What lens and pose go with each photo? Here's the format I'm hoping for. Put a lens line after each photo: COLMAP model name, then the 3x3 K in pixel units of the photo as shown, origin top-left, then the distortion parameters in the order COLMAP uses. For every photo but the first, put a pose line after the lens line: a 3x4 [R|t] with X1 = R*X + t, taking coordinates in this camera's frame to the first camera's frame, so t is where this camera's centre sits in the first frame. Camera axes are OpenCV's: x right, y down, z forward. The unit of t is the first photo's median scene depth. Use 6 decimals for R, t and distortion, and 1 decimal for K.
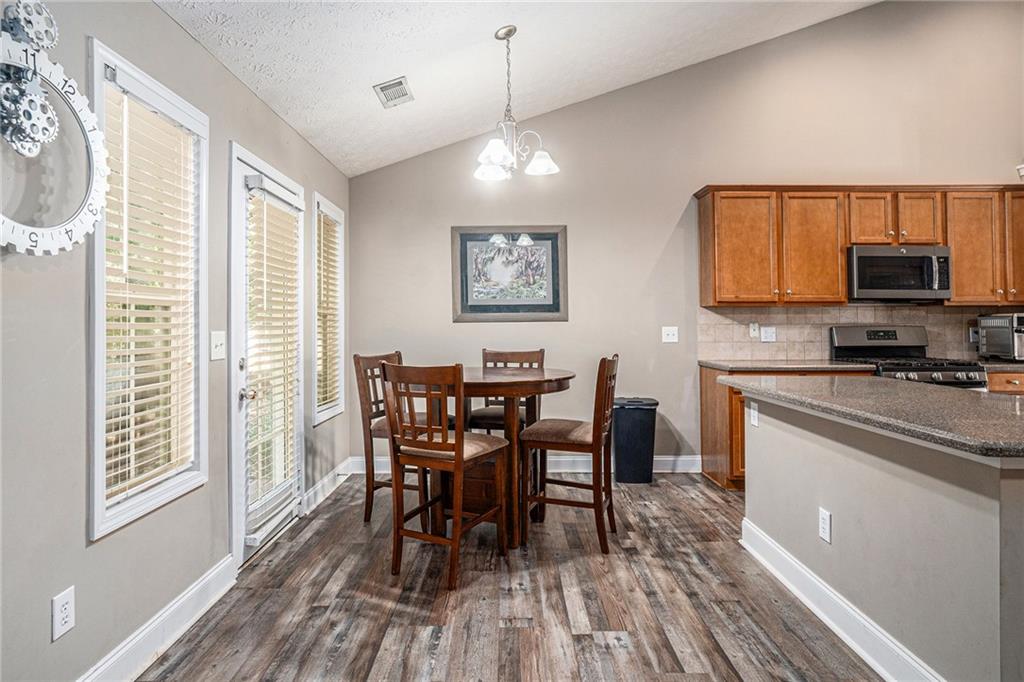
lens RADIAL K [[564.1, 0, 512.7], [0, 564.1, 321.7], [0, 0, 1]] dist [-0.019885, 0.005434]
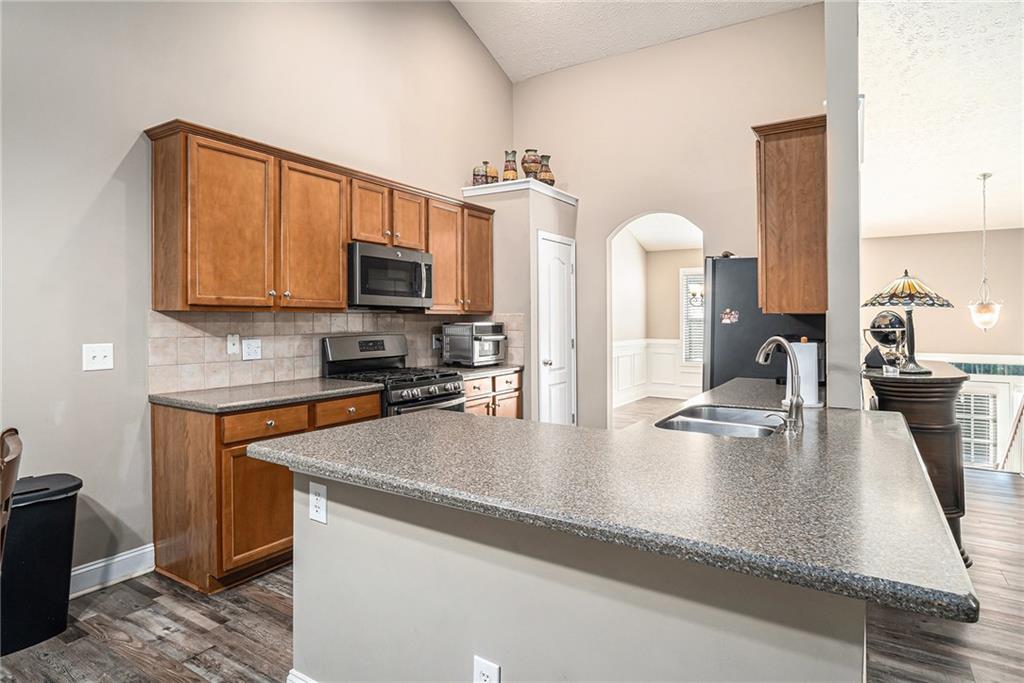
lens RADIAL K [[564.1, 0, 511.9], [0, 564.1, 319.5], [0, 0, 1]] dist [-0.019885, 0.005434]
pose [[0.544973, 0.003509, 0.838446, 0.025251], [-0.010667, 0.999939, 0.002748, -0.023898], [-0.838386, -0.010441, 0.544978, 0.335492]]
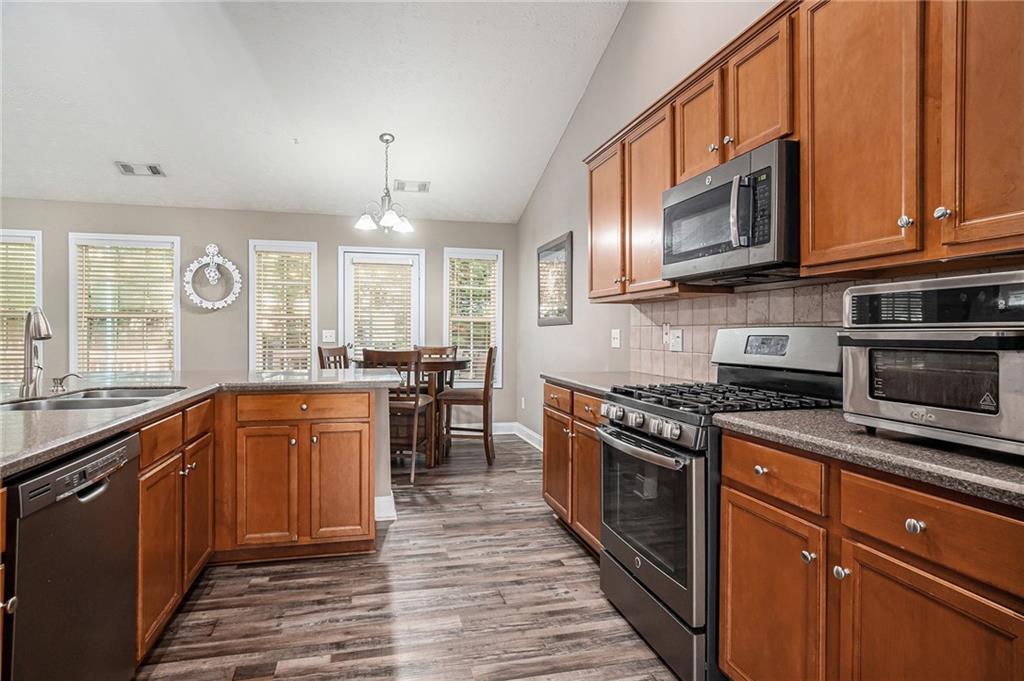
lens RADIAL K [[564.1, 0, 507.8], [0, 564.1, 335.8], [0, 0, 1]] dist [-0.019885, 0.005434]
pose [[0.218628, 0.007133, -0.975782, 1.143740], [0.001538, 0.999970, 0.007654, 0.012771], [0.975807, -0.003174, 0.218611, 0.695431]]
